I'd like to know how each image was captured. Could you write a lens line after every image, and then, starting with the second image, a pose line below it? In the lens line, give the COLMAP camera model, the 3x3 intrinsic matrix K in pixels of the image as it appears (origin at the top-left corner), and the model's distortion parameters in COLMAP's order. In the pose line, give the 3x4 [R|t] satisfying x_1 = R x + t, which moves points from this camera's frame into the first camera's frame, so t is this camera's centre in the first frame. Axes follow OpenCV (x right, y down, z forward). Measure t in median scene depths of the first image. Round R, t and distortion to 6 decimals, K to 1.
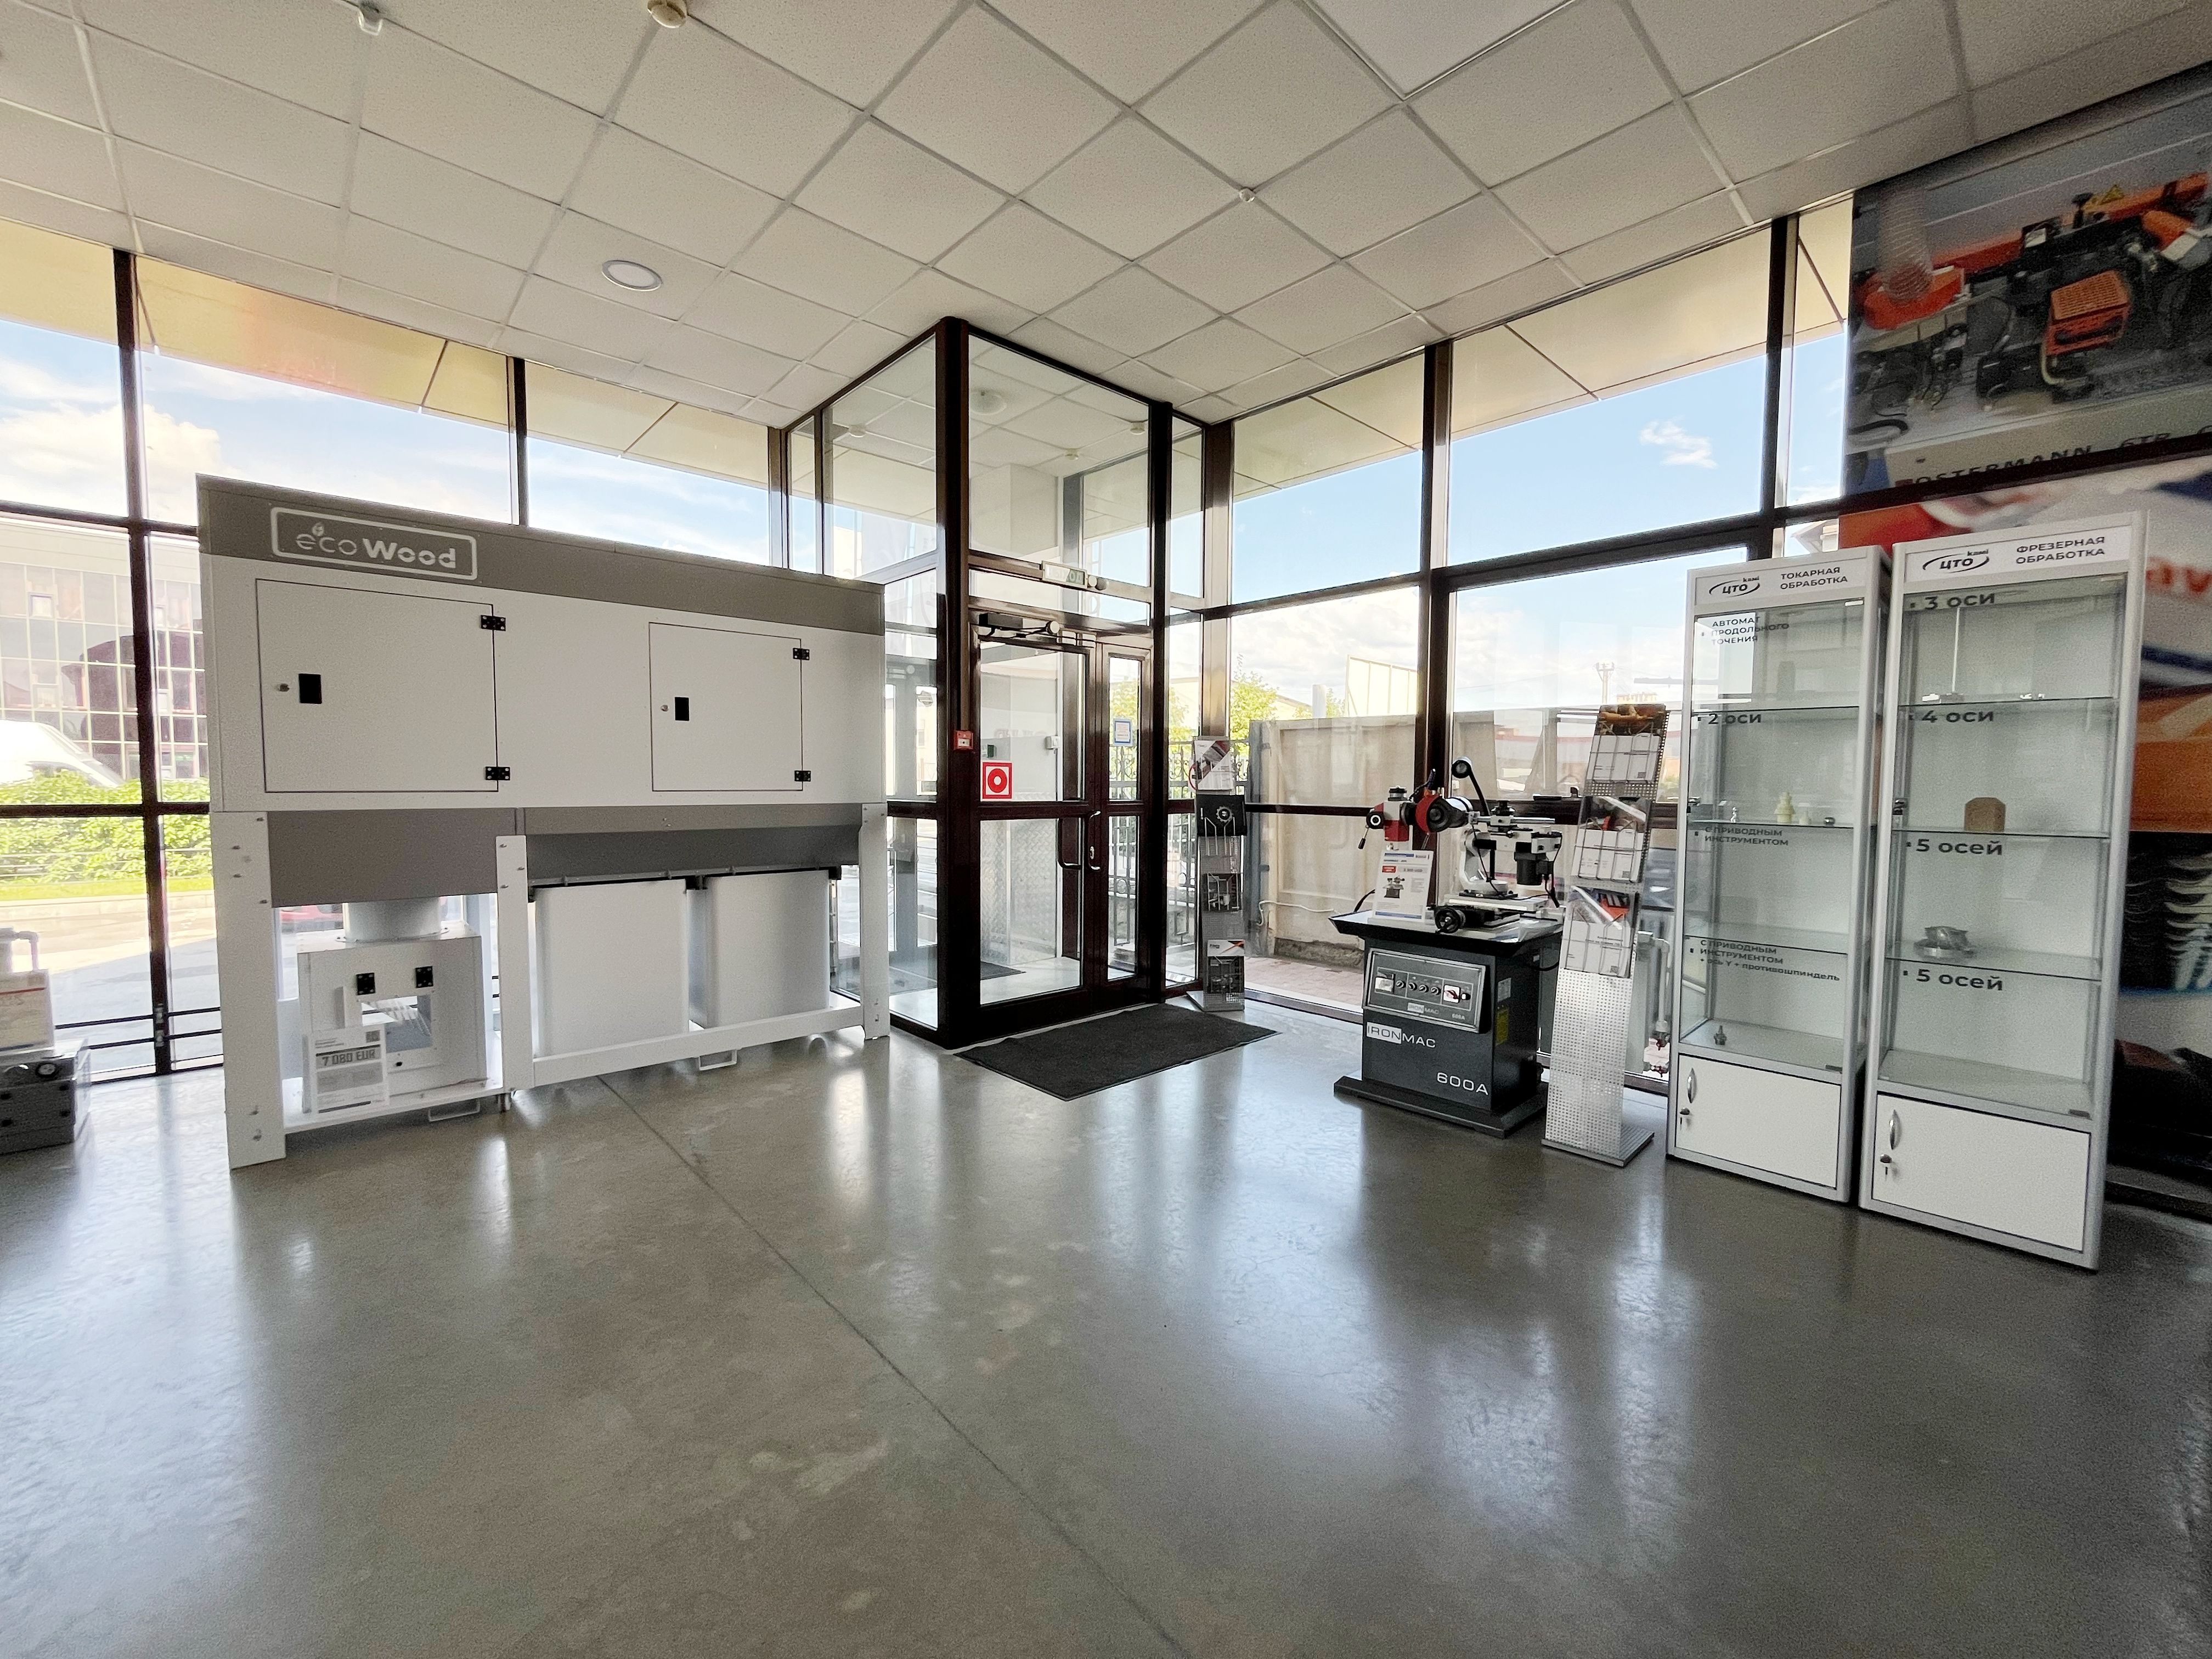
lens RADIAL K [[898.6, 0, 1106.0], [0, 898.6, 829.5], [0, 0, 1]] dist [-0.000719, -0.000573]
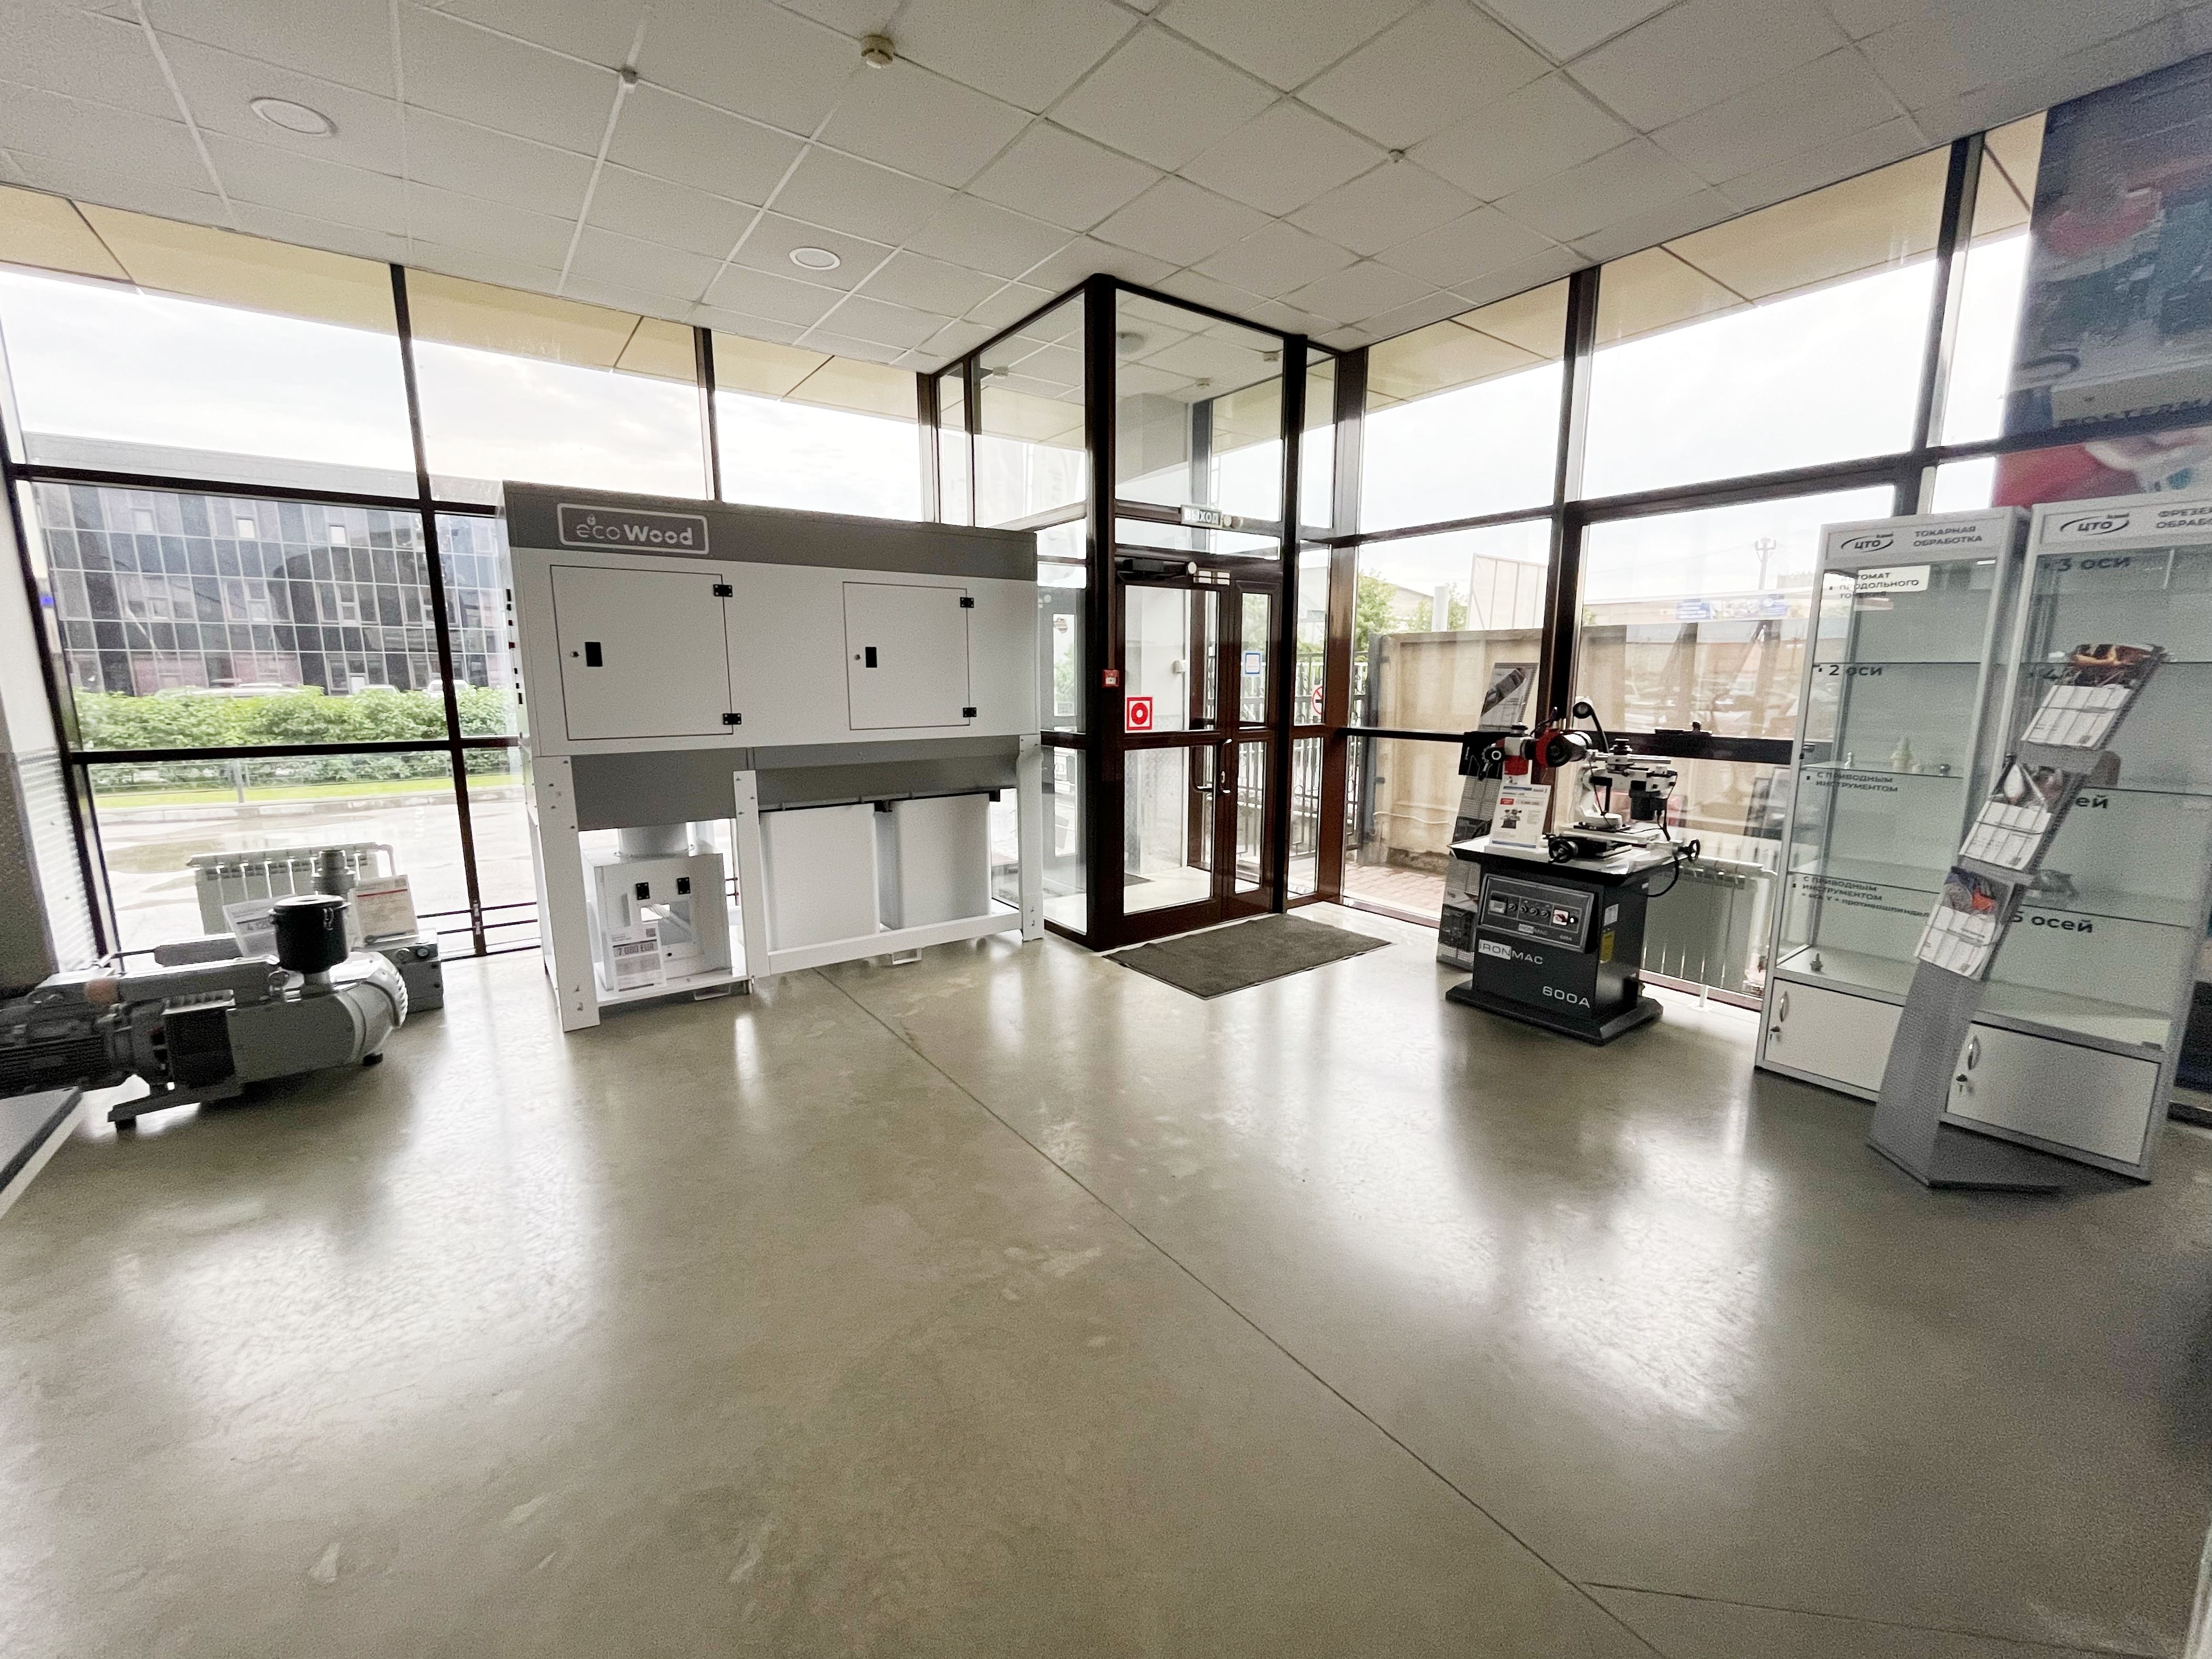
lens RADIAL K [[898.6, 0, 1106.0], [0, 898.6, 829.5], [0, 0, 1]] dist [-0.000719, -0.000573]
pose [[0.993547, 0.011097, -0.112873, -0.042688], [0.002035, 0.993297, 0.115574, -0.048723], [0.113399, -0.115058, 0.986865, -0.127836]]
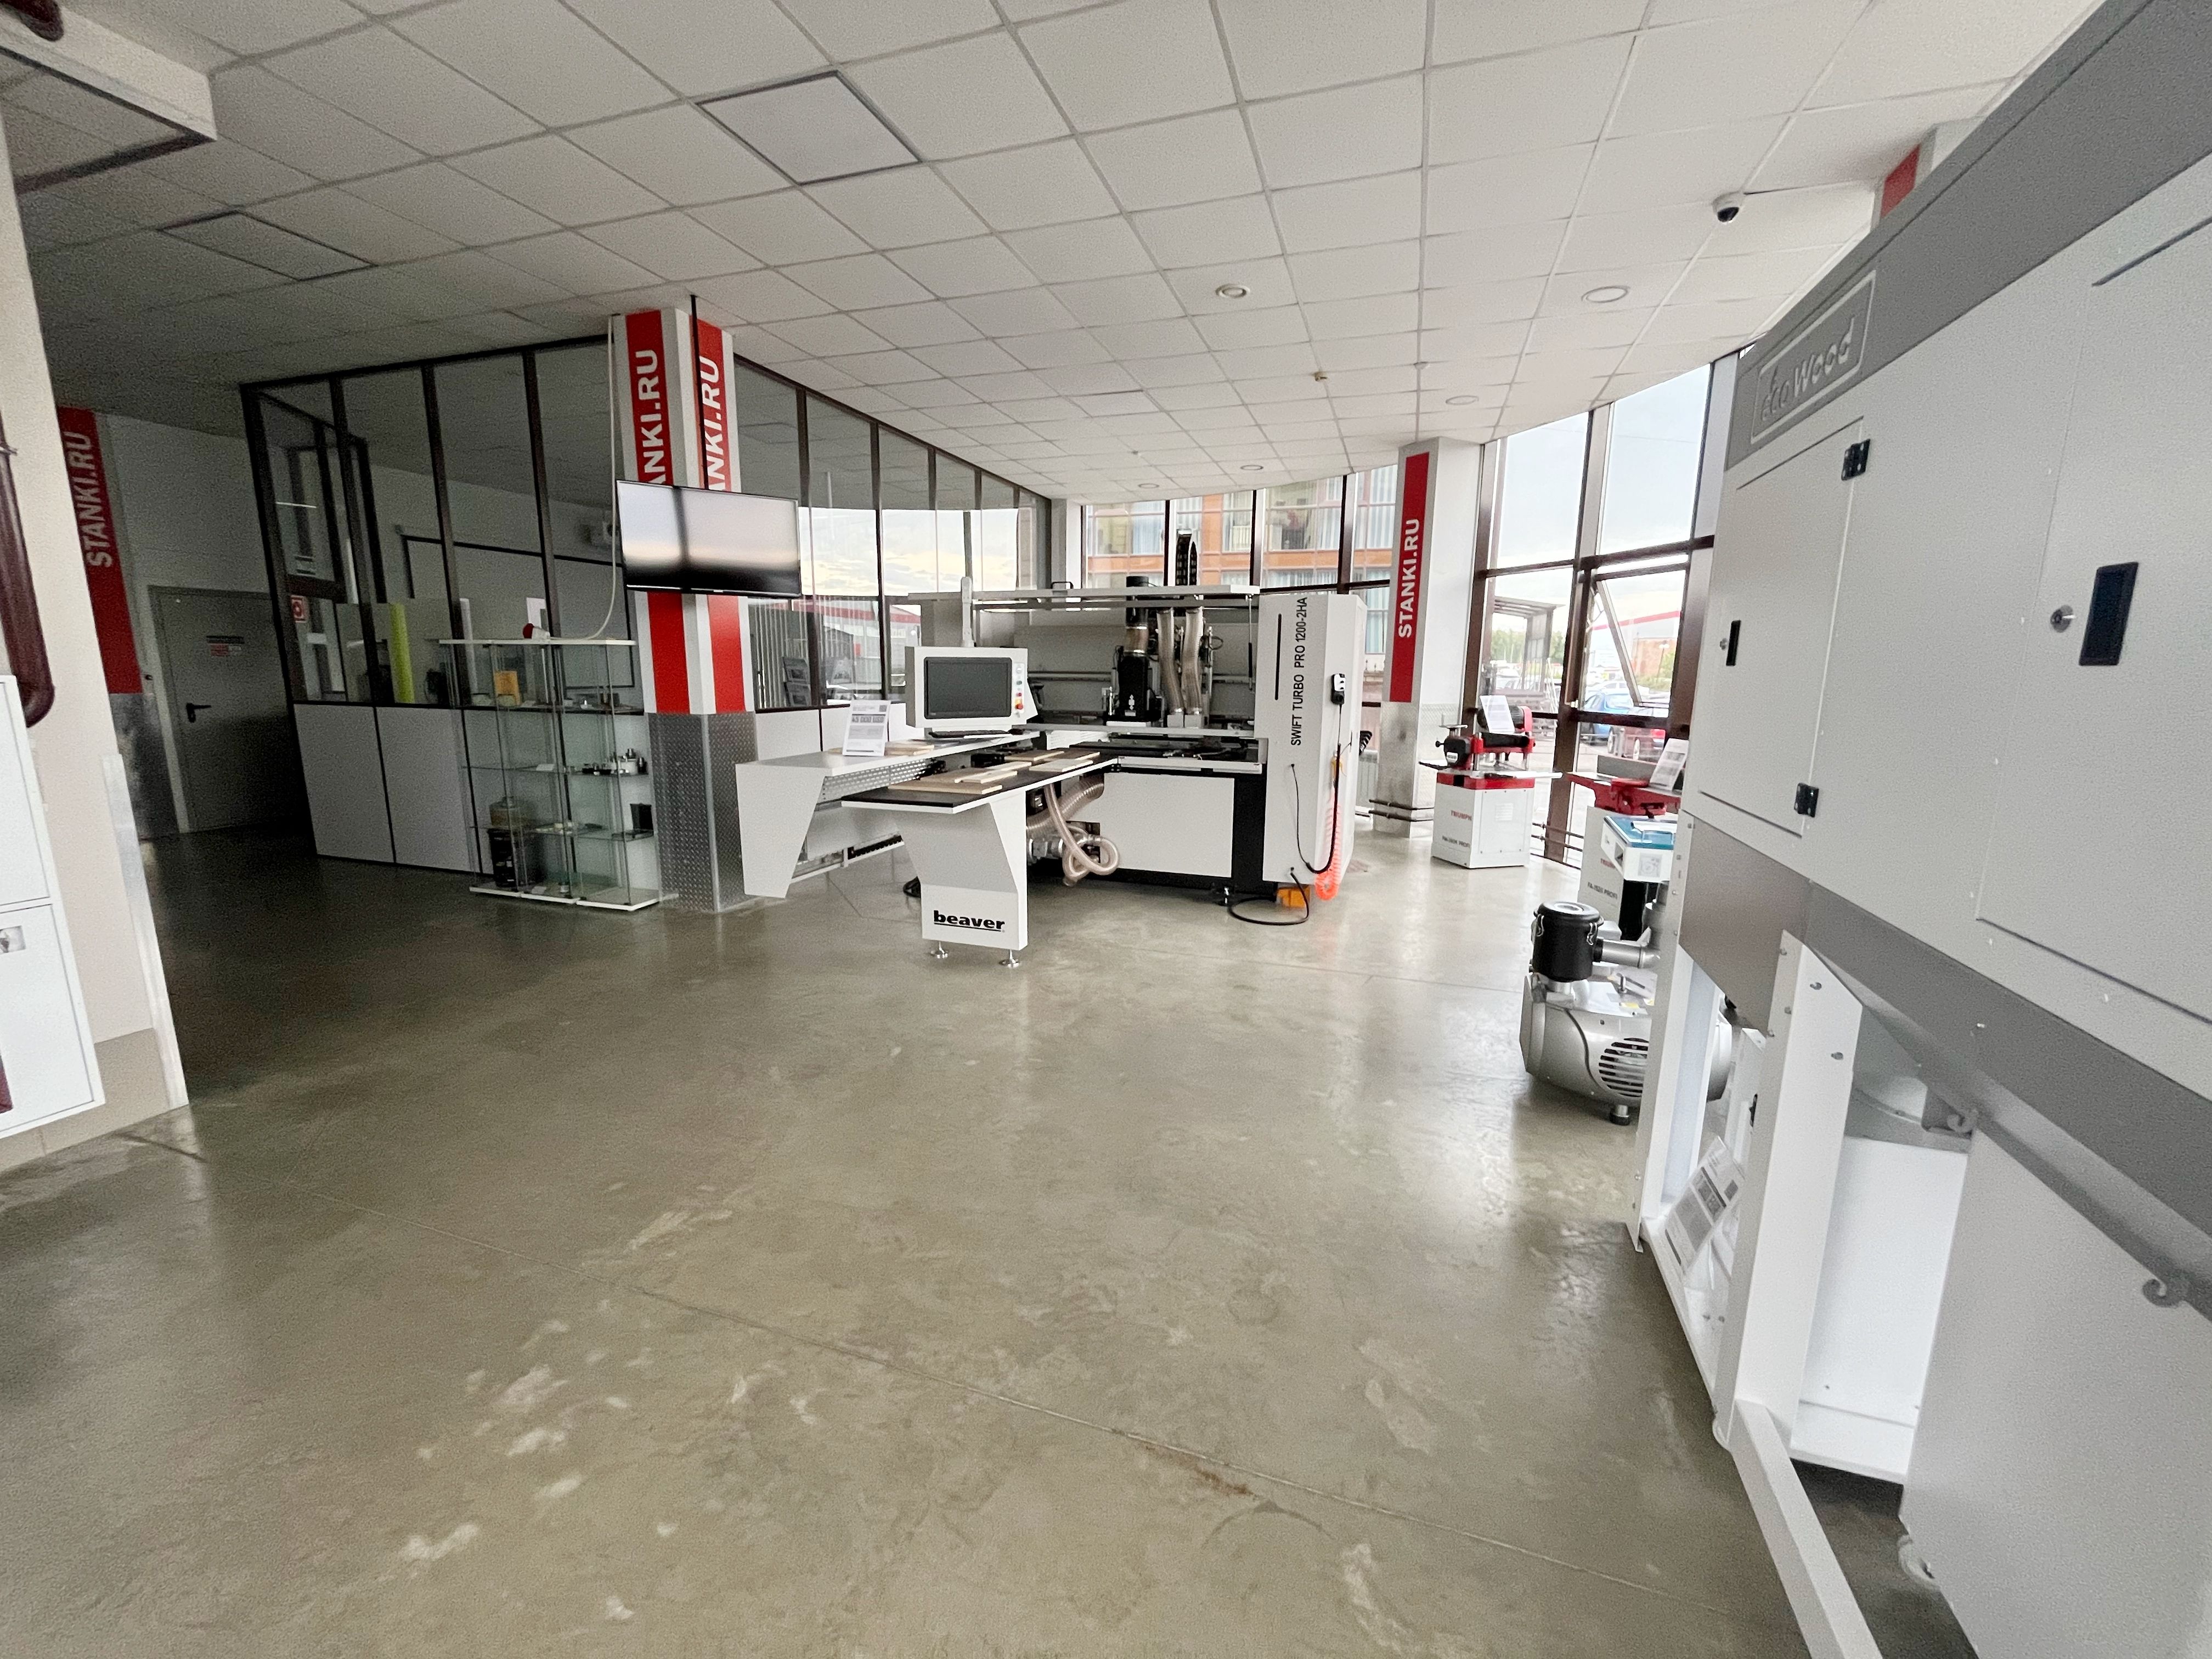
lens RADIAL K [[898.6, 0, 1106.0], [0, 898.6, 829.5], [0, 0, 1]] dist [-0.000719, -0.000573]
pose [[-0.877822, 0.071125, -0.473678, -0.131586], [-0.041511, 0.973897, 0.223164, -0.125652], [0.477186, 0.215561, -0.851955, 1.132794]]
